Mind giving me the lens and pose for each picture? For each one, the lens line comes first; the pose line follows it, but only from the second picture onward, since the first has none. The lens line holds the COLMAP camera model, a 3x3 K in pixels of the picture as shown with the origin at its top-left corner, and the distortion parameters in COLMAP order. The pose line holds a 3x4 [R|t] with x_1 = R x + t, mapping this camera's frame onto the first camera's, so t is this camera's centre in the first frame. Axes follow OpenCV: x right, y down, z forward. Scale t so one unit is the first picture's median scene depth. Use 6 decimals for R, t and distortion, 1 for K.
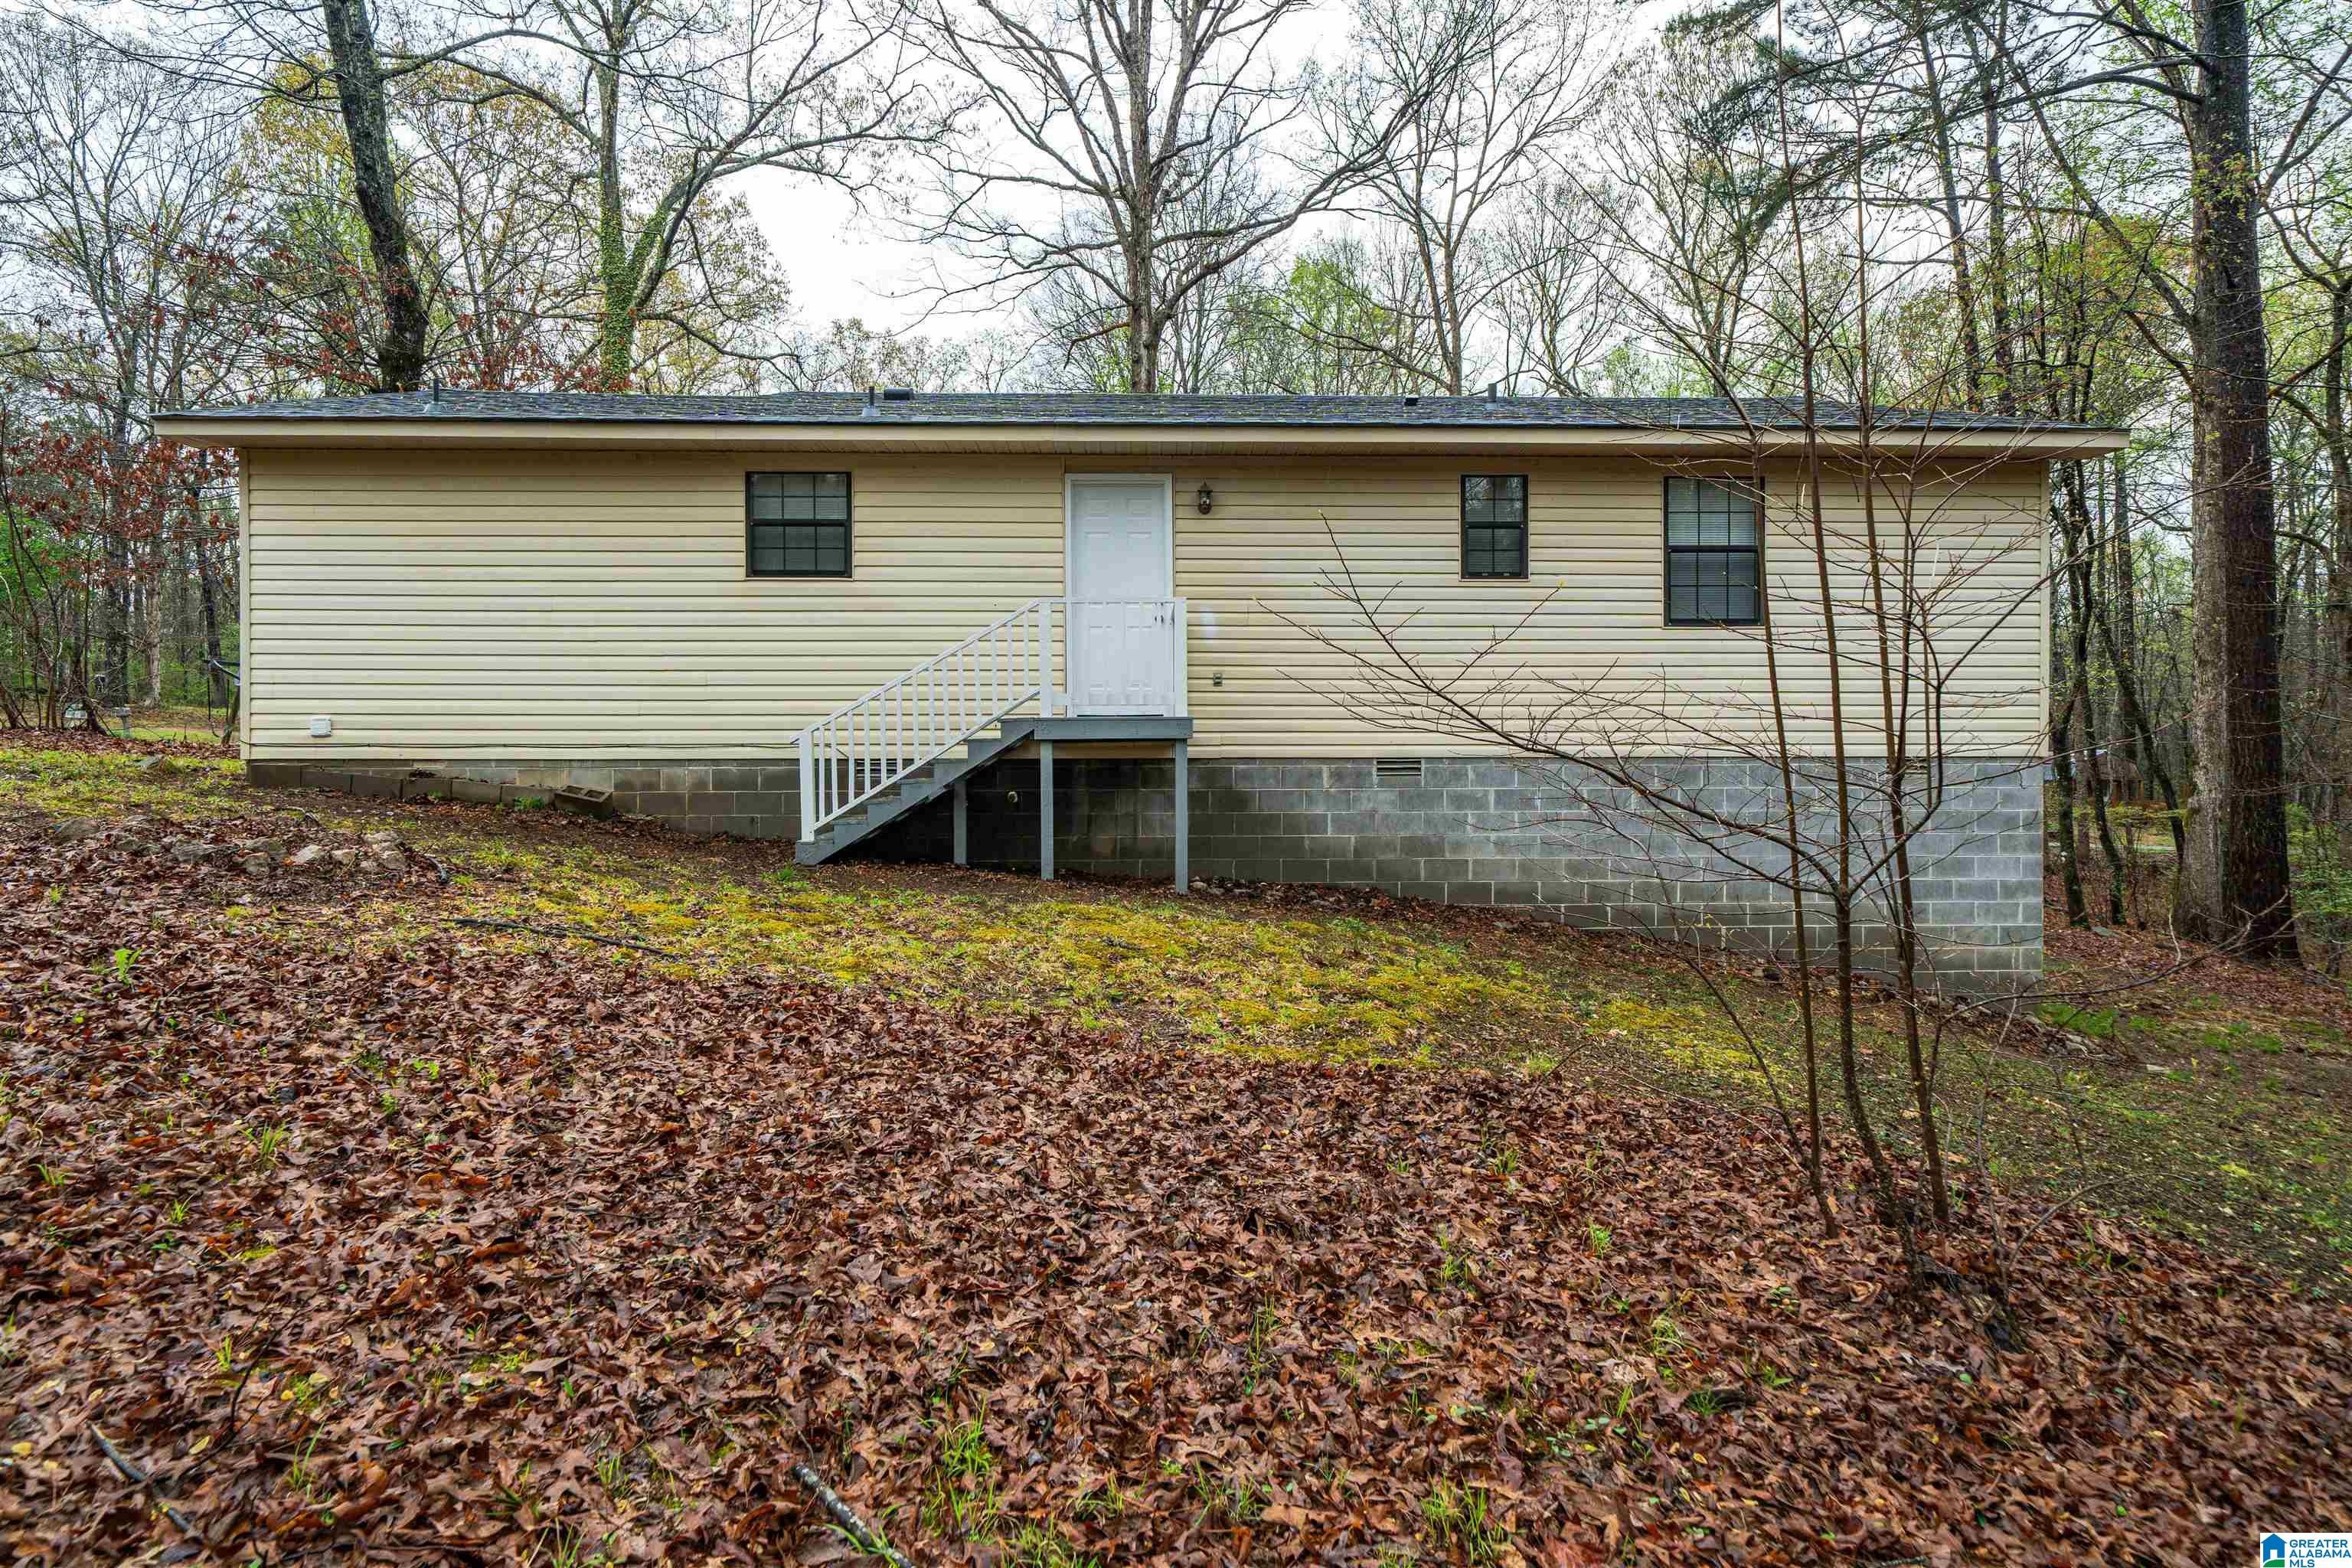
lens RADIAL K [[1279.2, 0, 1174.2], [0, 1279.2, 772.6], [0, 0, 1]] dist [0.003787, 0.000290]
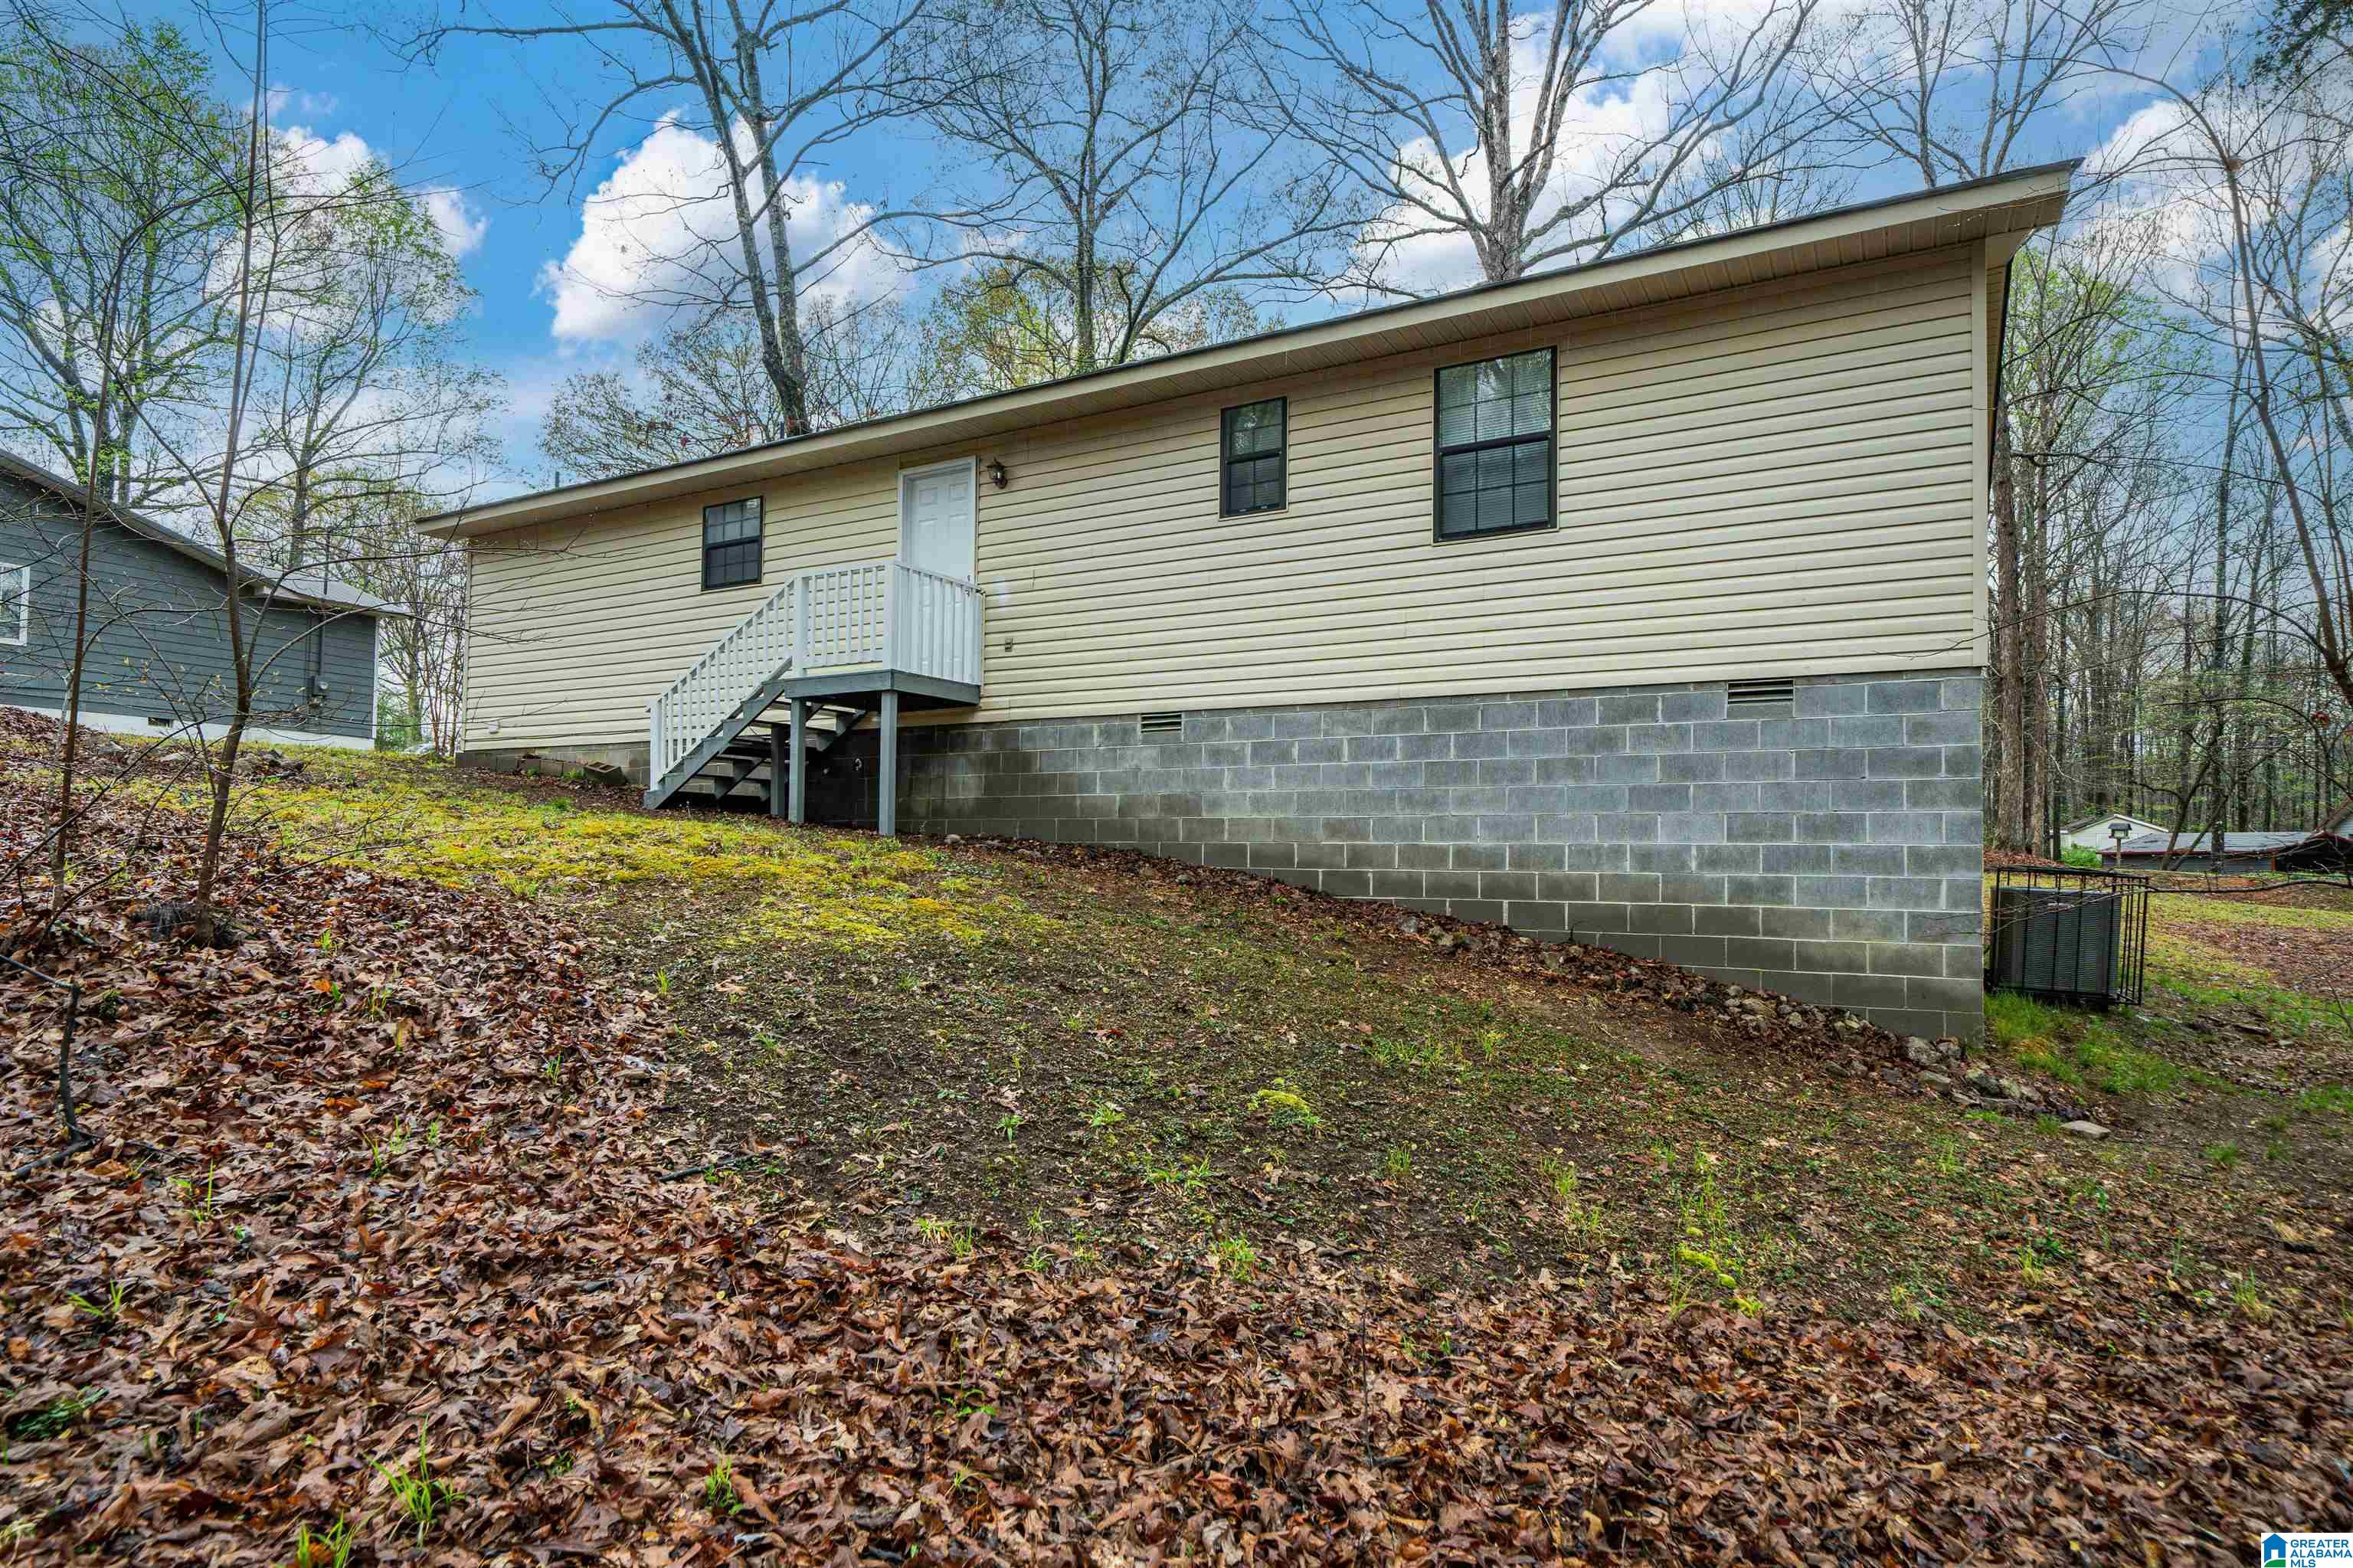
lens RADIAL K [[1279.8, 0, 1172.1], [0, 1279.8, 794.4], [0, 0, 1]] dist [0.003787, 0.000290]
pose [[0.849433, -0.017236, -0.527414, 0.683356], [-0.015045, 0.998269, -0.056856, 0.103336], [0.527481, 0.056230, 0.847704, 0.200105]]
